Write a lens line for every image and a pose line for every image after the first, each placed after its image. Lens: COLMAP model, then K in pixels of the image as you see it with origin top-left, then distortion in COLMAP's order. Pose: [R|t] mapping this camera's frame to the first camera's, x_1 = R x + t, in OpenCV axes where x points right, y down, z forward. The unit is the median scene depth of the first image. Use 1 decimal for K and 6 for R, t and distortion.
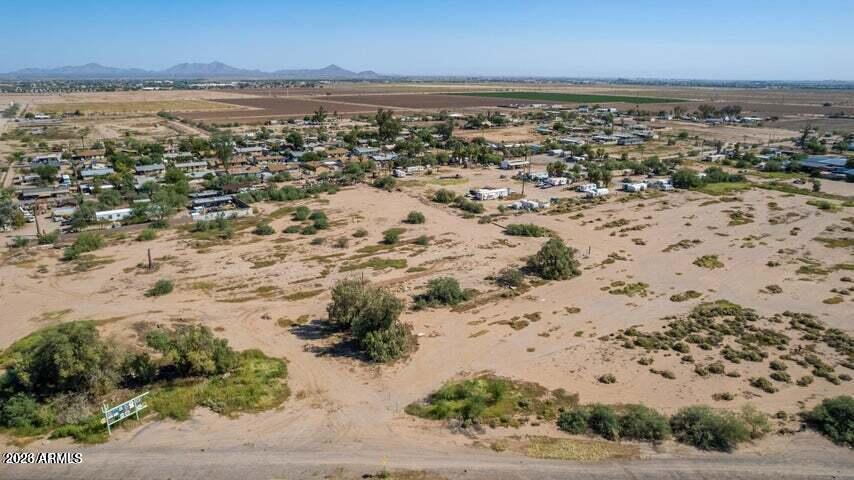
lens RADIAL K [[552.1, 0, 429.1], [0, 552.1, 241.5], [0, 0, 1]] dist [-0.070659, 0.056478]
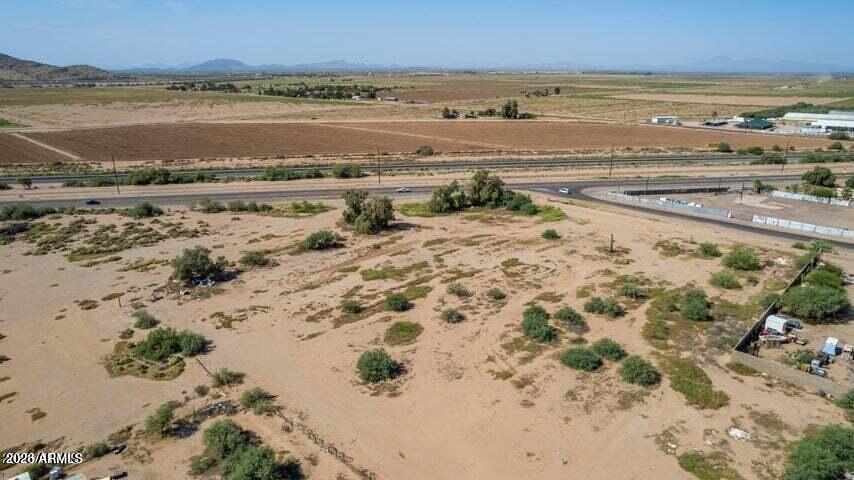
lens RADIAL K [[552.1, 0, 429.1], [0, 552.1, 241.5], [0, 0, 1]] dist [-0.070659, 0.056478]
pose [[-0.979133, 0.056407, -0.195235, 0.023609], [-0.065271, 0.822516, 0.564984, -0.520878], [0.192453, 0.565937, -0.801671, 1.720948]]
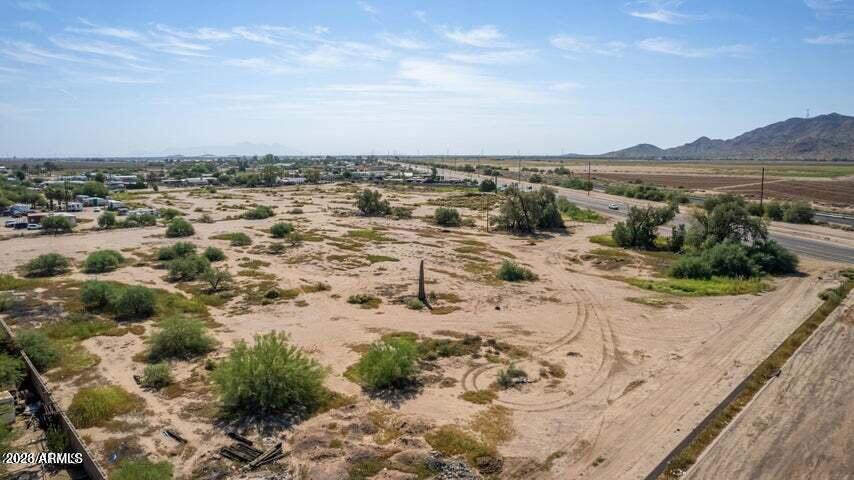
lens RADIAL K [[544.1, 0, 429.2], [0, 544.1, 251.6], [0, 0, 1]] dist [-0.074827, 0.064962]
pose [[-0.179035, -0.177489, 0.967700, -0.970939], [0.288709, 0.930811, 0.224137, -0.101420], [-0.940528, 0.319512, -0.115405, 1.019356]]
